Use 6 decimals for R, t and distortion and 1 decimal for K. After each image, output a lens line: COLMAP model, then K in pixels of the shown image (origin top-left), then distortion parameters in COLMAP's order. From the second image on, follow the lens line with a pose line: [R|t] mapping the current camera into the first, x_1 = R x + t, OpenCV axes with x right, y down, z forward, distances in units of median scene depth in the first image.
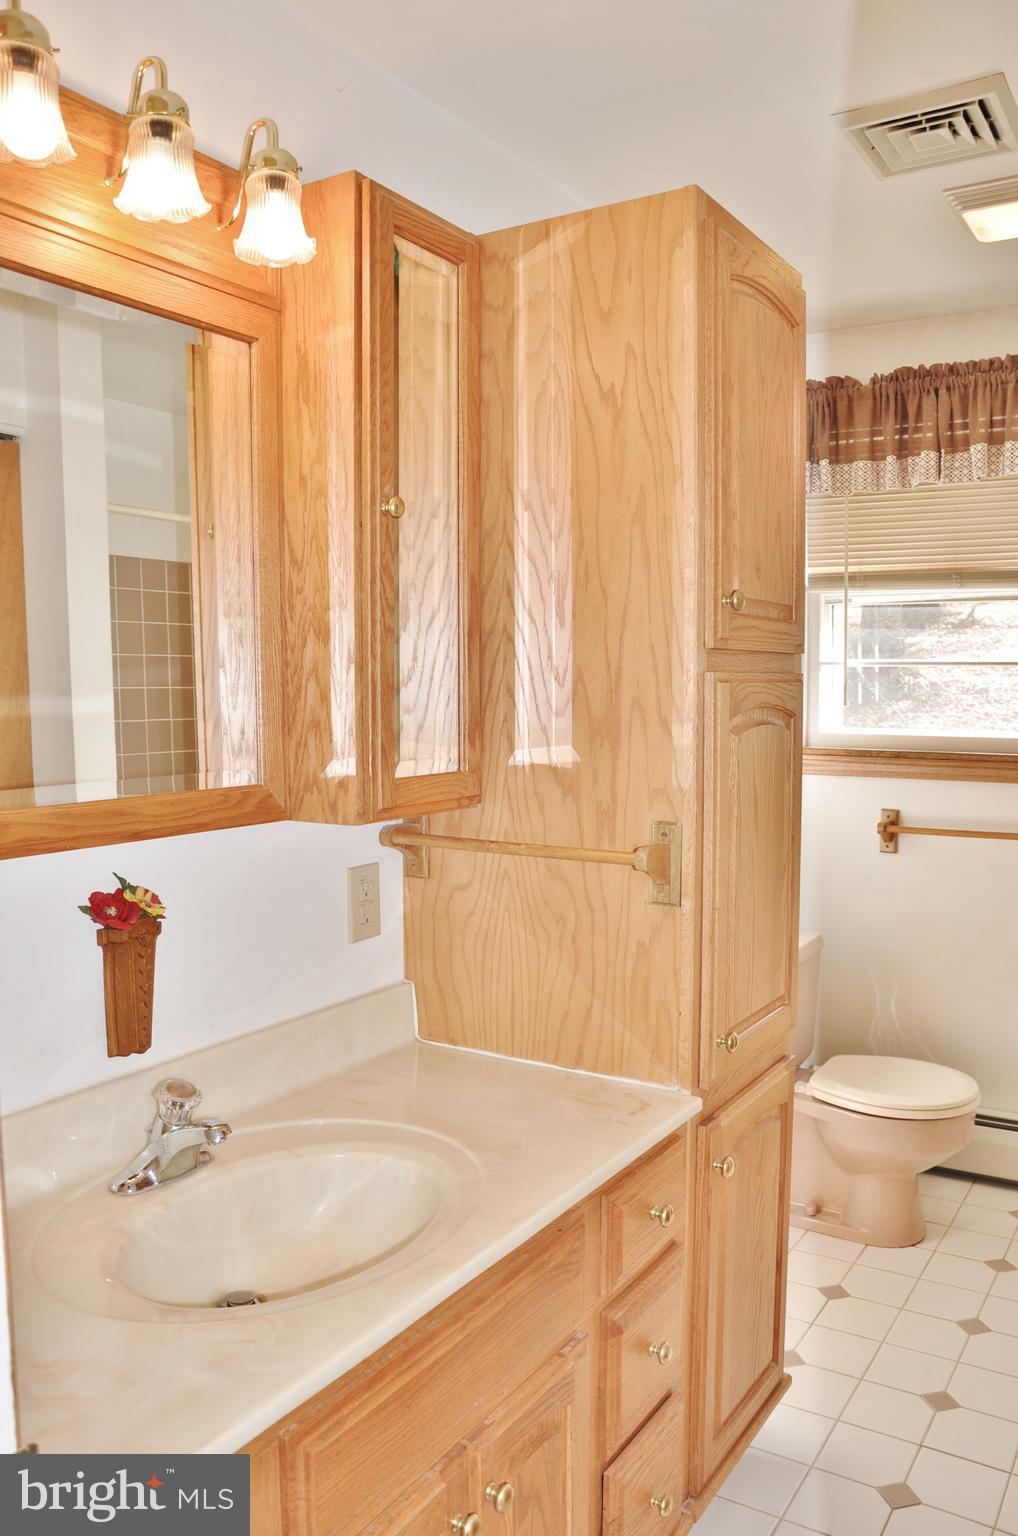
lens RADIAL K [[1204.1, 0, 518.3], [0, 1204.1, 777.3], [0, 0, 1]] dist [-0.157719, 0.129181]
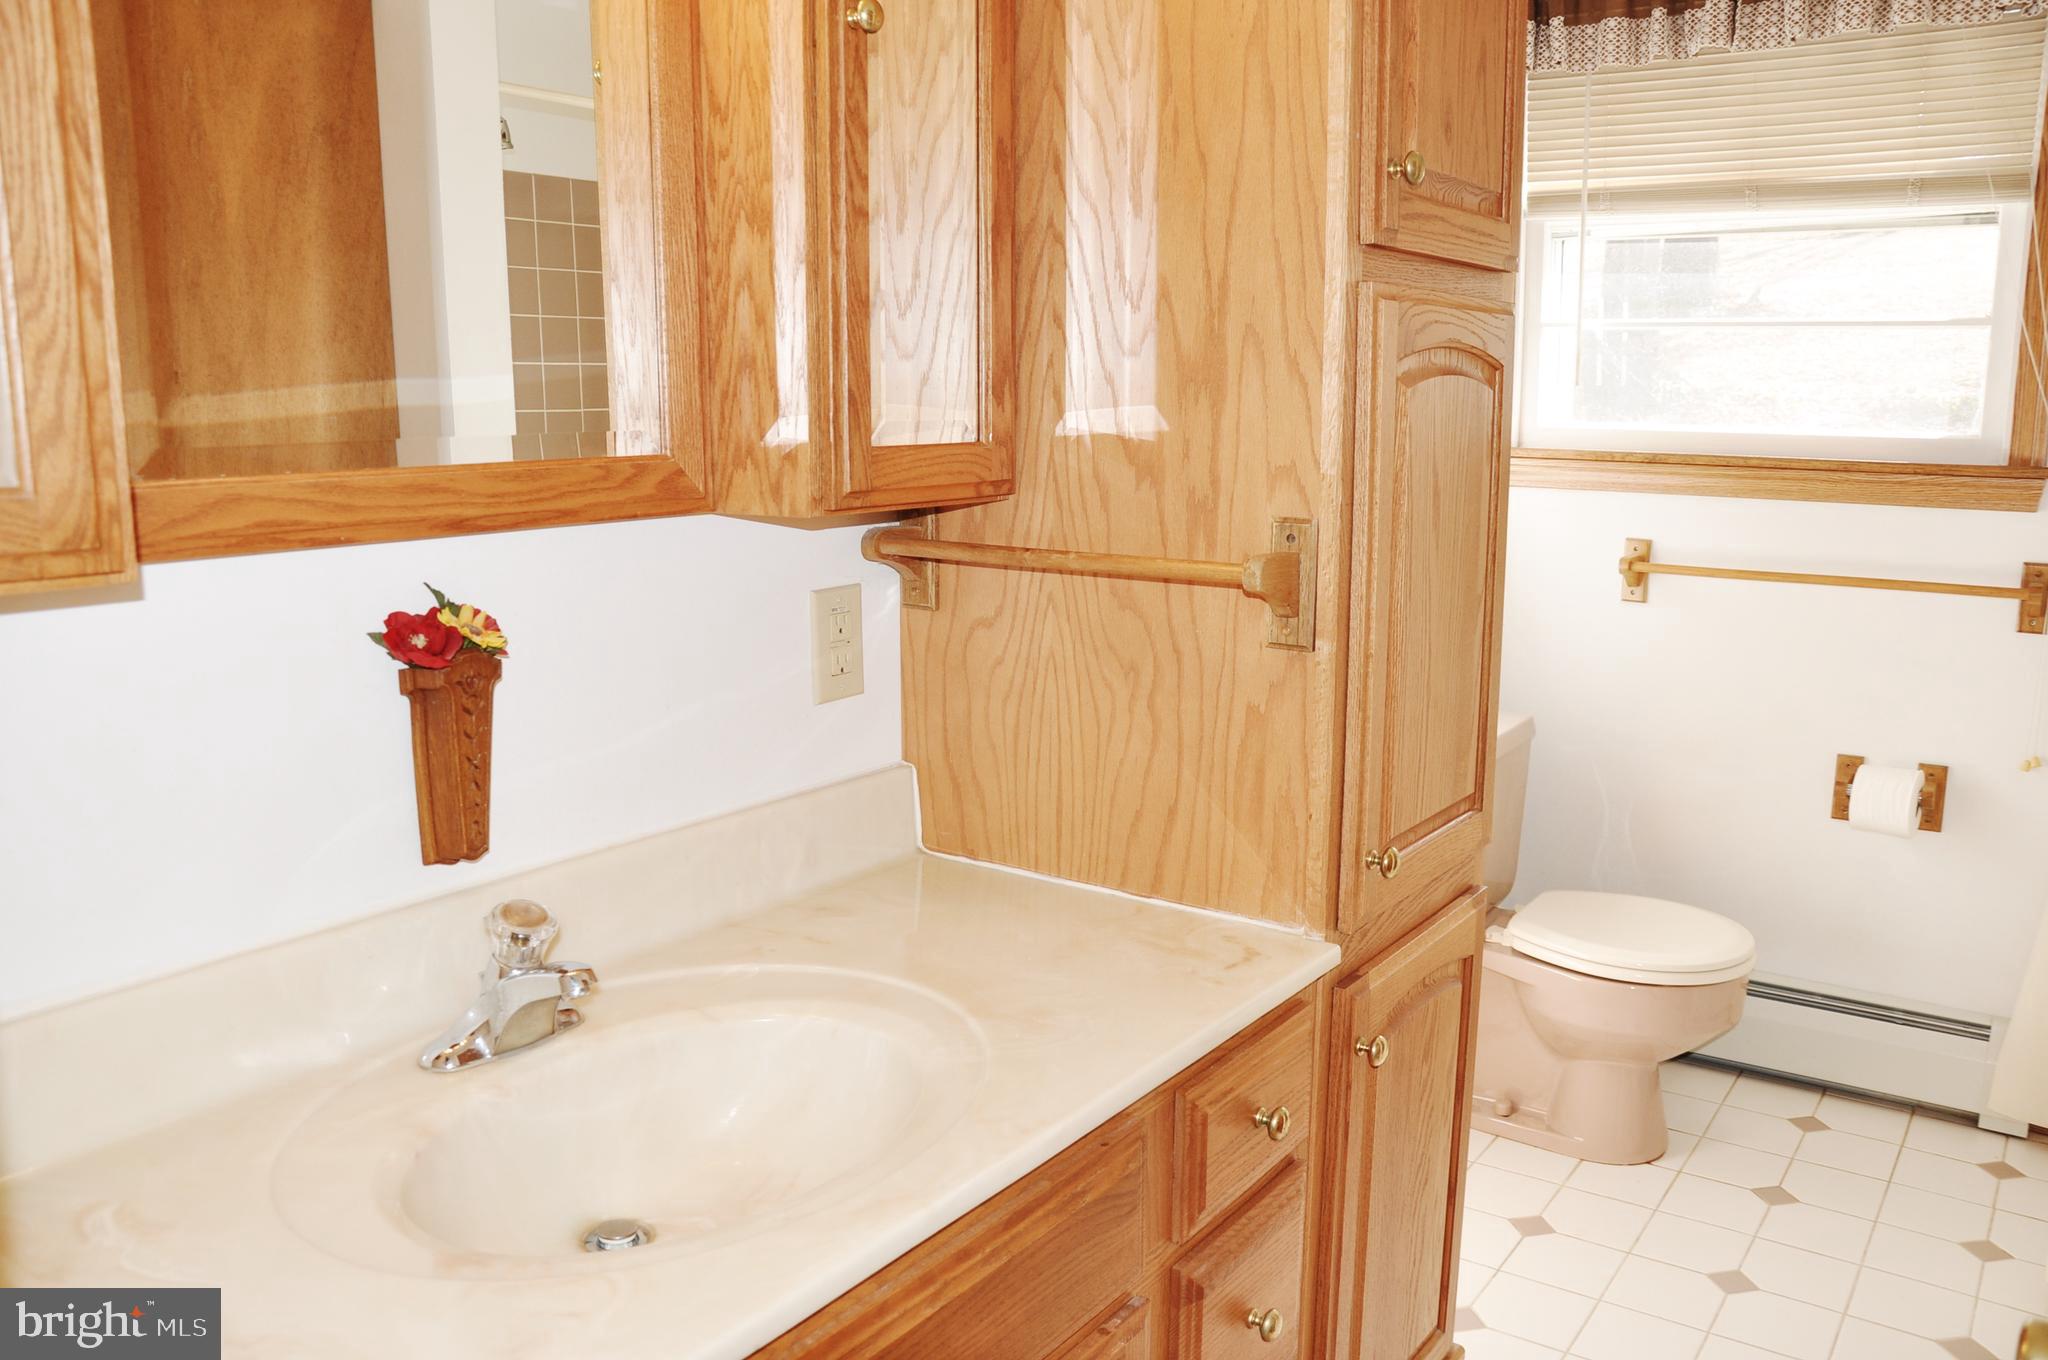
lens RADIAL K [[1605.5, 0, 1022.0], [0, 1605.5, 688.6], [0, 0, 1]] dist [-0.157719, 0.129181]
pose [[0.997880, 0.012883, -0.063787, 0.033521], [-0.006016, 0.994273, 0.106701, 0.037390], [0.064796, -0.106091, 0.992243, 0.135433]]
